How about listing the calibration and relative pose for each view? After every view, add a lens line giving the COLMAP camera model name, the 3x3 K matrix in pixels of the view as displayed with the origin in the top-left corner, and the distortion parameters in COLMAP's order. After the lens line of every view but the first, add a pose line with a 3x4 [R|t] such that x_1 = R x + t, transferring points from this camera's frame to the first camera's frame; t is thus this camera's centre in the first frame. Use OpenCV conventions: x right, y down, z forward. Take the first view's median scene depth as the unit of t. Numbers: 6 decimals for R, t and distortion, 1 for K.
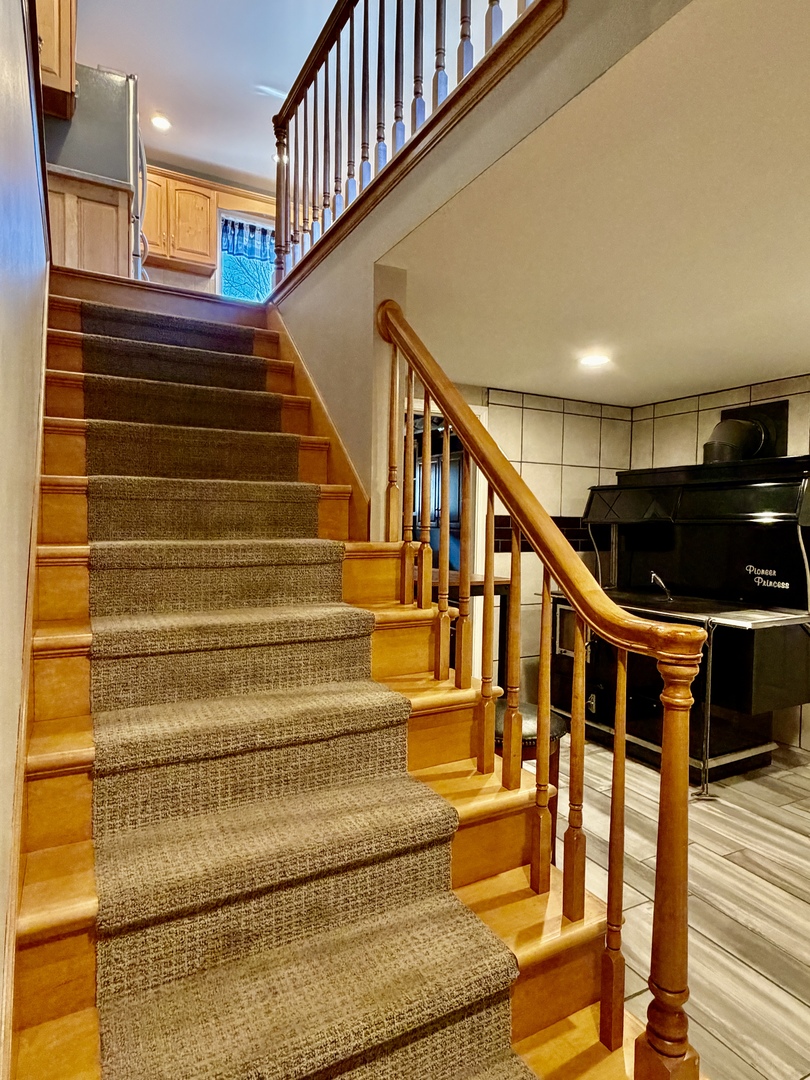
lens RADIAL K [[622.1, 0, 405.0], [0, 622.1, 540.0], [0, 0, 1]] dist [0.002771, 0.000175]
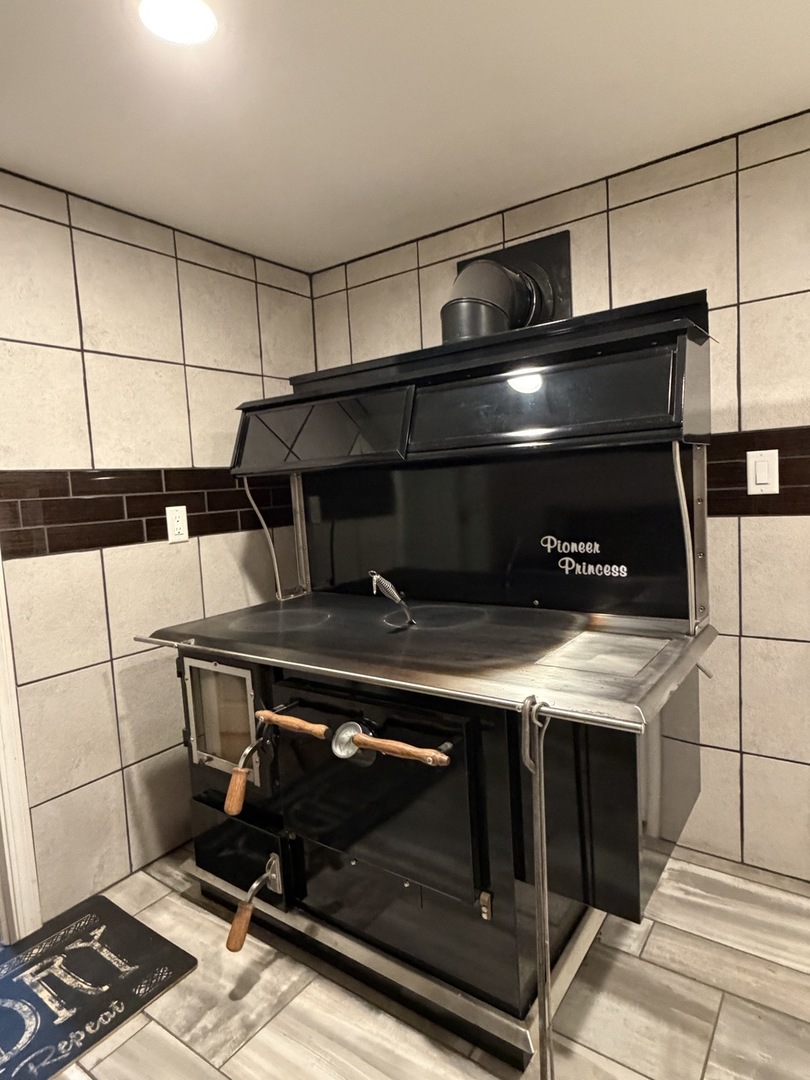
lens RADIAL K [[622.1, 0, 405.0], [0, 622.1, 540.0], [0, 0, 1]] dist [0.002771, 0.000175]
pose [[0.896051, -0.105696, 0.431186, 0.203011], [0.081840, 0.993927, 0.073567, -0.002540], [-0.436343, -0.030632, 0.899259, 0.524387]]
